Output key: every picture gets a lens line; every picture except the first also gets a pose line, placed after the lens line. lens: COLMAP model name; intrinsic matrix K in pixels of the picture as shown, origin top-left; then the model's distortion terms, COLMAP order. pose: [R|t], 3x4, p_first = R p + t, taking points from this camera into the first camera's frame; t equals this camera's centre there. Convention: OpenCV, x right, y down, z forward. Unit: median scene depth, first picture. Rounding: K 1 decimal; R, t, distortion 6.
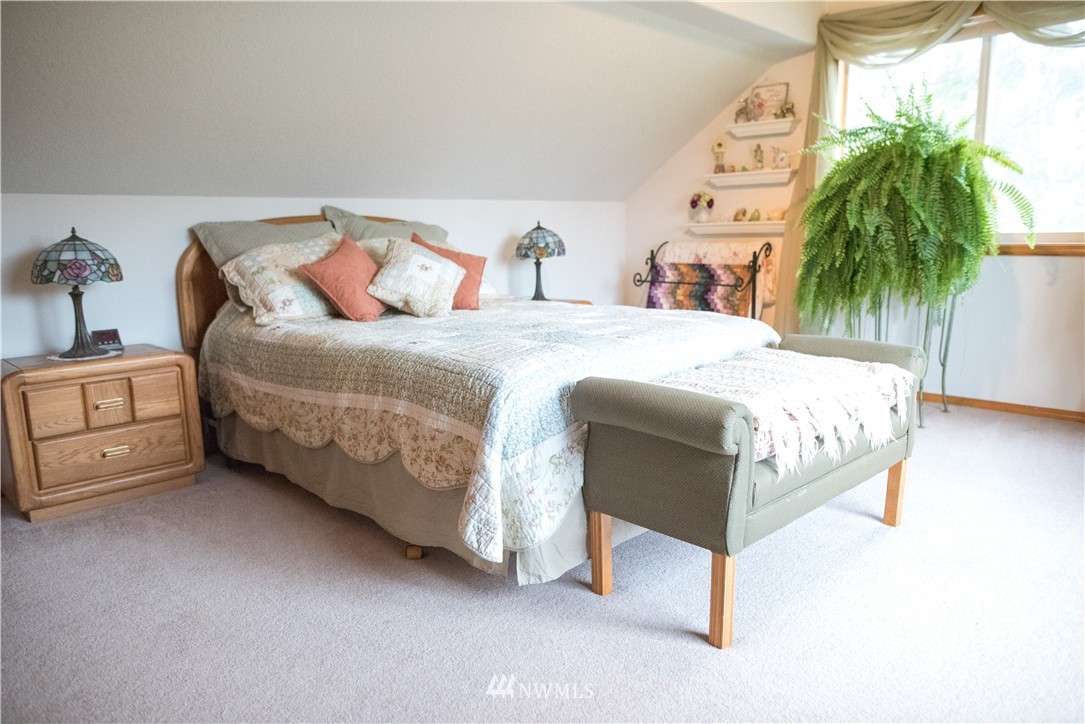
lens RADIAL K [[752.3, 0, 543.9], [0, 752.3, 361.0], [0, 0, 1]] dist [-0.012099, -0.002305]
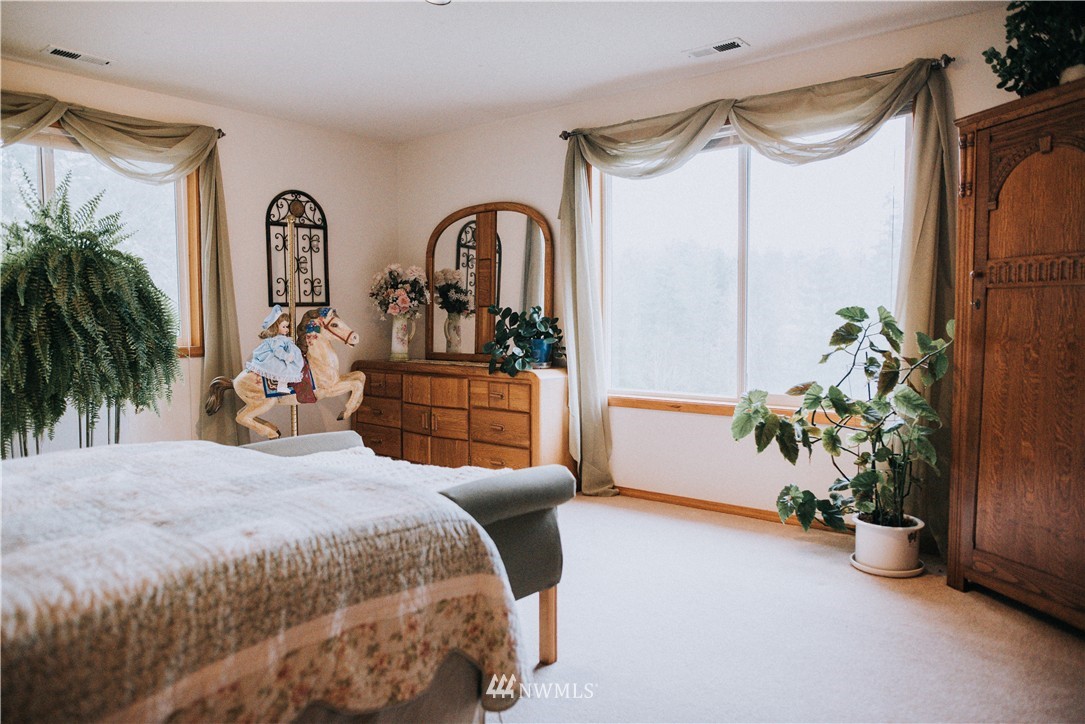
lens RADIAL K [[752.3, 0, 543.2], [0, 752.3, 365.1], [0, 0, 1]] dist [-0.012099, -0.002305]
pose [[-0.097784, -0.045224, 0.994180, -0.827871], [0.175418, 0.982543, 0.061948, -0.160640], [-0.979626, 0.180455, -0.088144, 0.849021]]
